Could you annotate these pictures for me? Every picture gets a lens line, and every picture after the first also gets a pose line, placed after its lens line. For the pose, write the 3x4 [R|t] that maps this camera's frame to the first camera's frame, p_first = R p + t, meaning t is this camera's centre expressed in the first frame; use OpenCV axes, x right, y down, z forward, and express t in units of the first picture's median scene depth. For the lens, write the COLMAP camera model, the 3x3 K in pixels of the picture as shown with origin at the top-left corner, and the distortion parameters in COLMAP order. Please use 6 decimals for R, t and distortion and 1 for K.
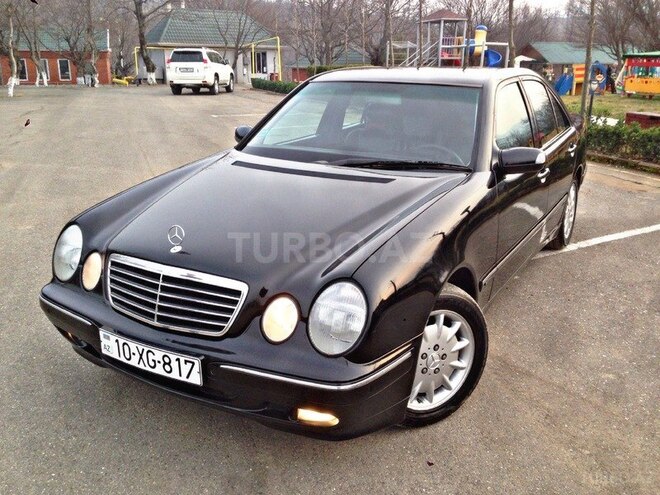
lens RADIAL K [[620.4, 0, 331.8], [0, 620.4, 251.7], [0, 0, 1]] dist [0.026645, 0.000000]
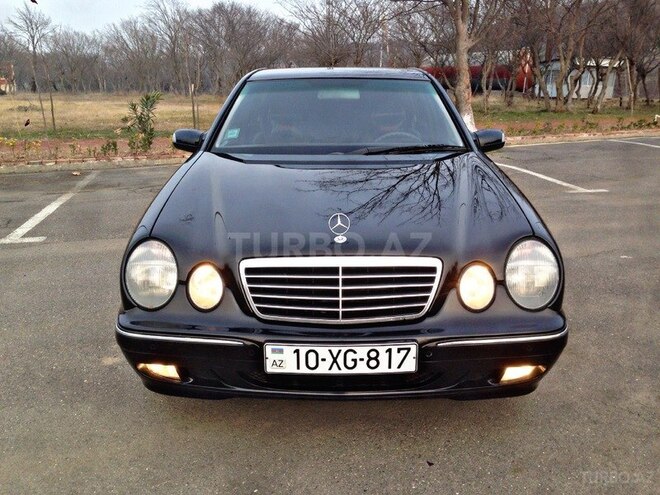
lens RADIAL K [[620.4, 0, 330.5], [0, 620.4, 254.7], [0, 0, 1]] dist [0.026645, 0.000000]
pose [[0.871135, -0.142445, 0.469930, -0.714217], [0.158706, 0.987313, 0.005072, 0.011854], [-0.464690, 0.070162, 0.882689, 0.196124]]
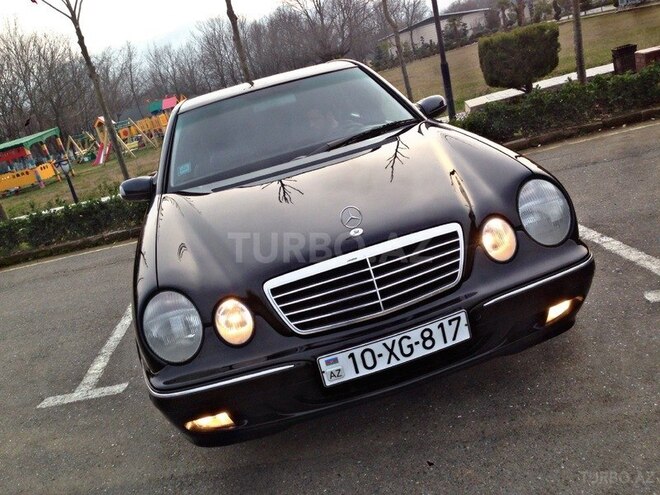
lens RADIAL K [[620.4, 0, 329.3], [0, 620.4, 246.0], [0, 0, 1]] dist [0.026645, 0.000000]
pose [[0.736109, -0.364385, 0.570410, -0.813929], [0.437631, 0.899103, 0.009599, -0.011819], [-0.516355, 0.242563, 0.821304, 0.292538]]
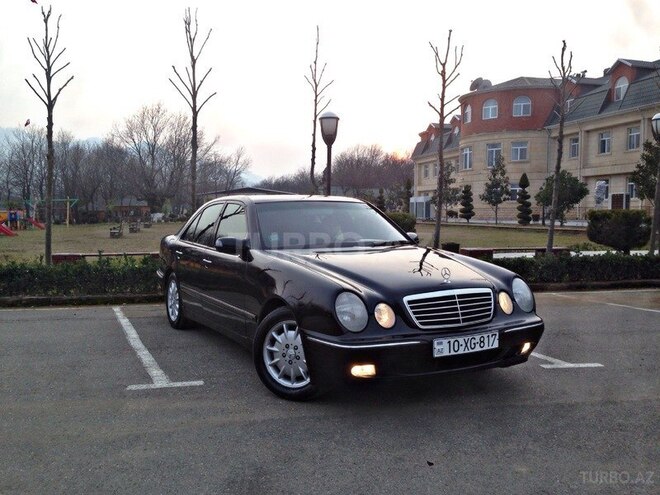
lens RADIAL K [[620.4, 0, 326.0], [0, 620.4, 243.4], [0, 0, 1]] dist [0.026645, 0.000000]
pose [[0.523800, -0.054190, 0.850116, -1.881007], [0.273129, 0.955969, -0.107351, -0.012240], [-0.806867, 0.288421, 0.515537, 0.375912]]
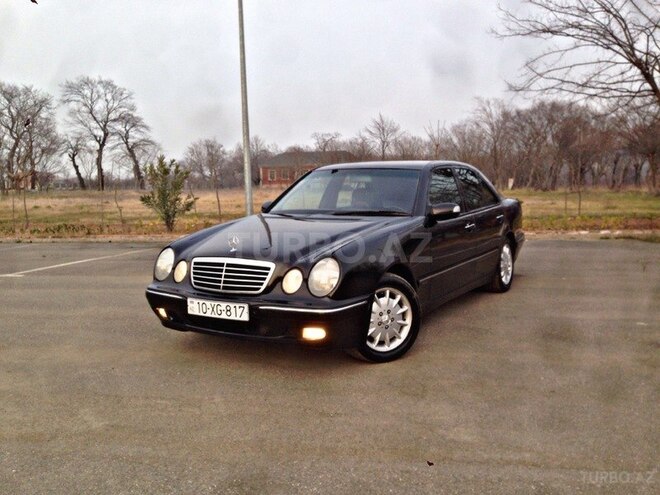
lens RADIAL K [[620.4, 0, 327.3], [0, 620.4, 243.7], [0, 0, 1]] dist [0.026645, 0.000000]
pose [[0.999642, -0.017742, -0.020044, 0.052222], [0.013284, 0.978892, -0.203947, 0.347833], [0.023240, 0.203608, 0.978777, -0.735215]]
